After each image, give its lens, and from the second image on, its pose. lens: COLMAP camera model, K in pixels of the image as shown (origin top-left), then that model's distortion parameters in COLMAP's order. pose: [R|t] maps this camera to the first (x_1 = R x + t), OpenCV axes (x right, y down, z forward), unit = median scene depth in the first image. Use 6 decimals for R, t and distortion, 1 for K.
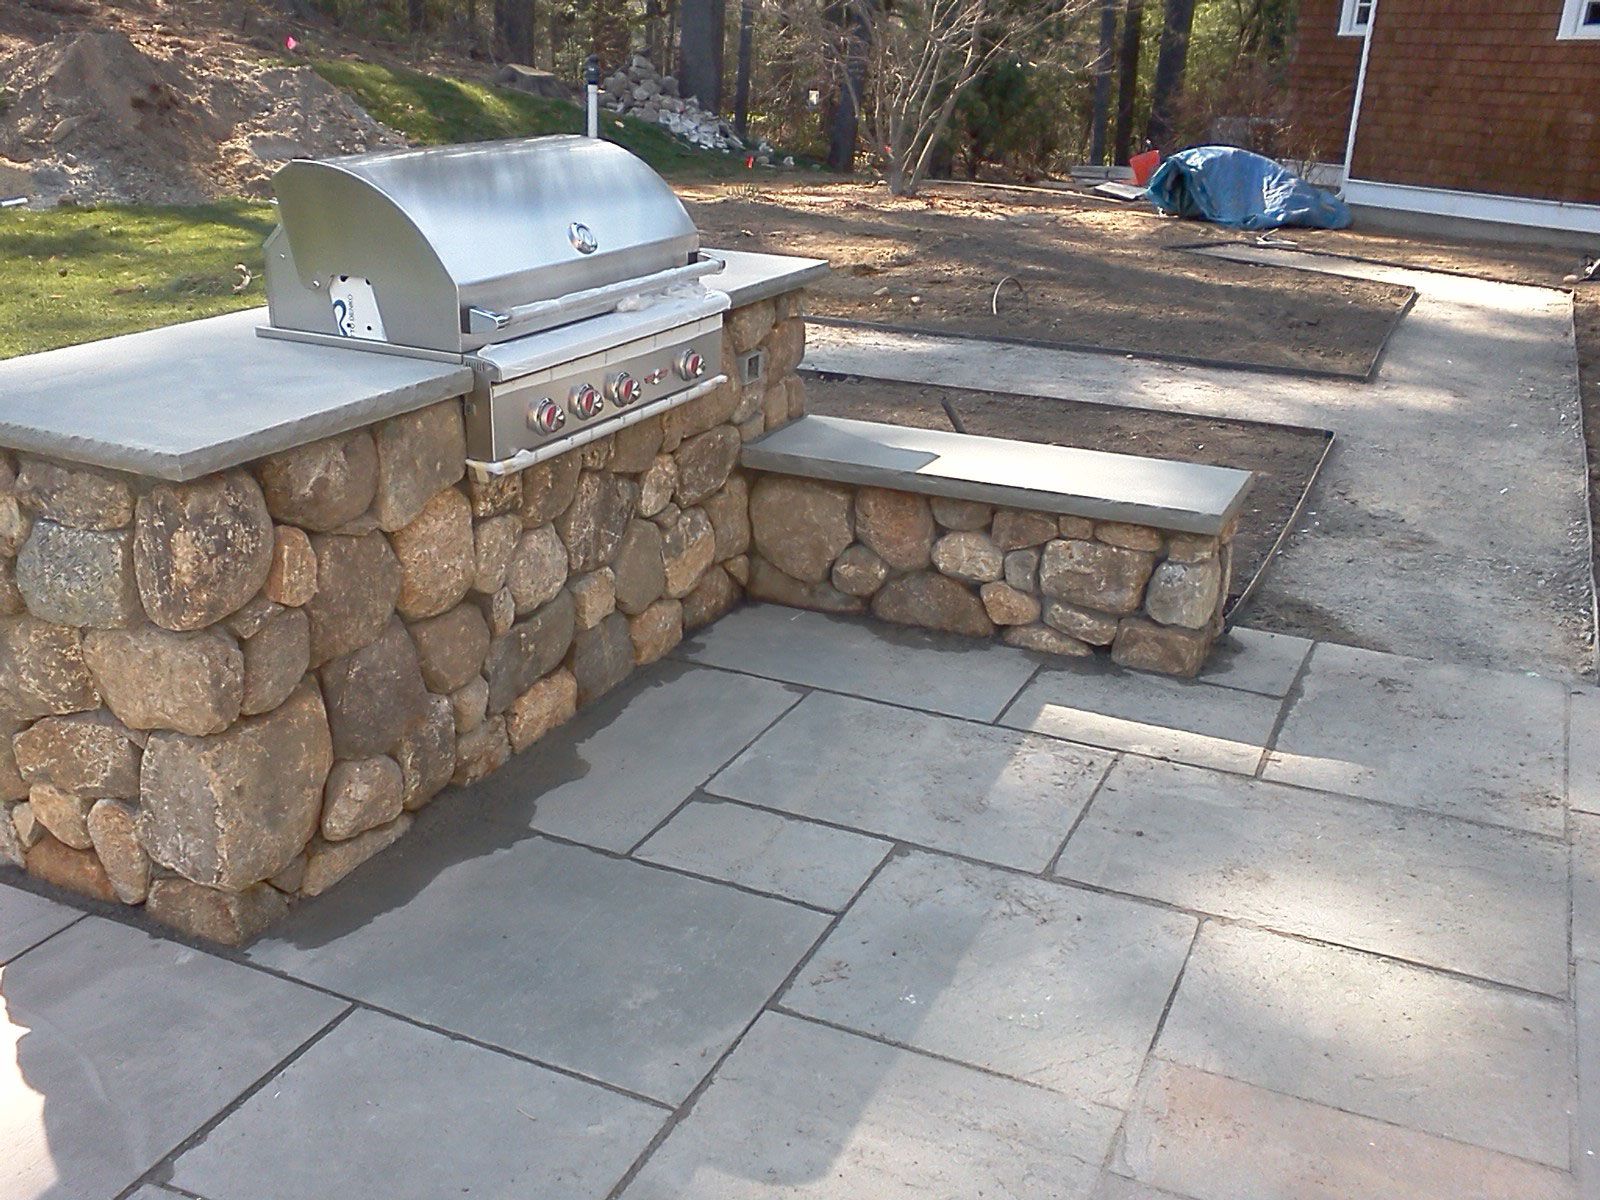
lens RADIAL K [[1532.0, 0, 716.8], [0, 1532.0, 626.2], [0, 0, 1]] dist [-0.013104, 0.030560]
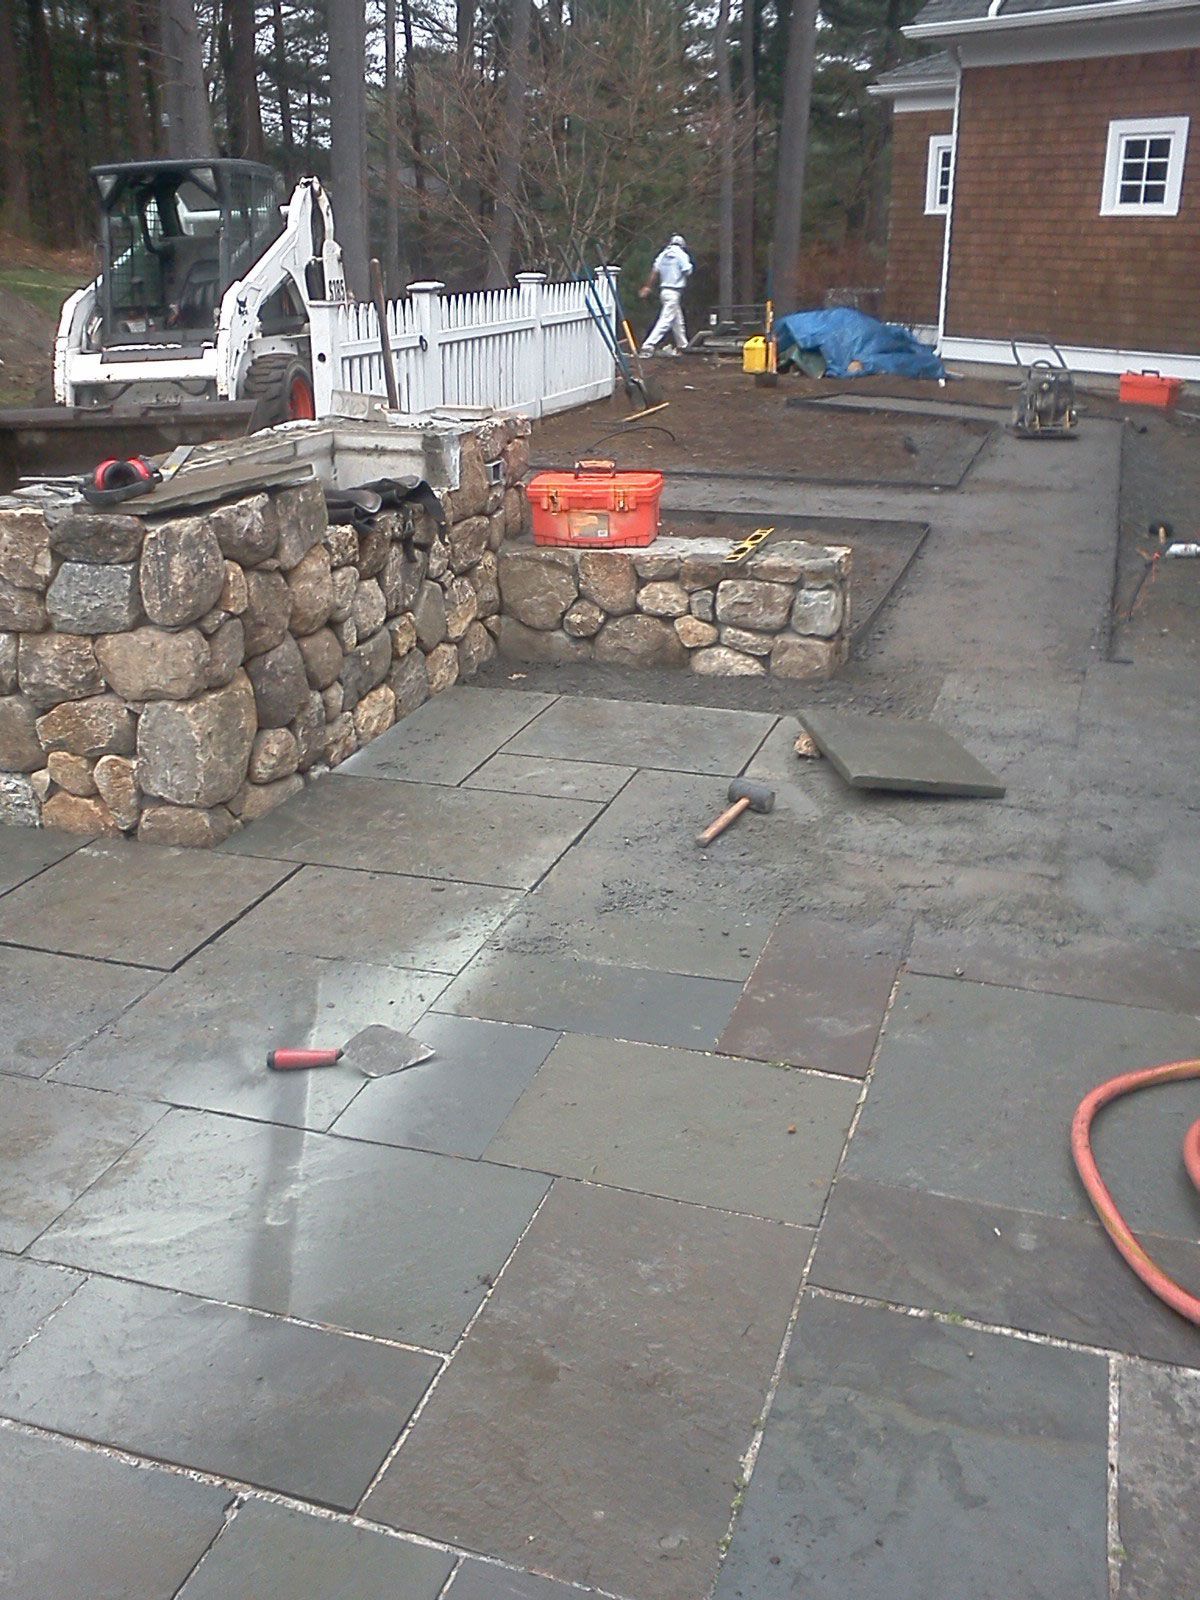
lens RADIAL K [[1532.0, 0, 576.4], [0, 1532.0, 748.8], [0, 0, 1]] dist [-0.013104, 0.030560]
pose [[0.989838, -0.067178, 0.125334, -0.107519], [0.071832, 0.996871, -0.032985, 0.145472], [-0.122726, 0.041653, 0.991566, -0.397082]]
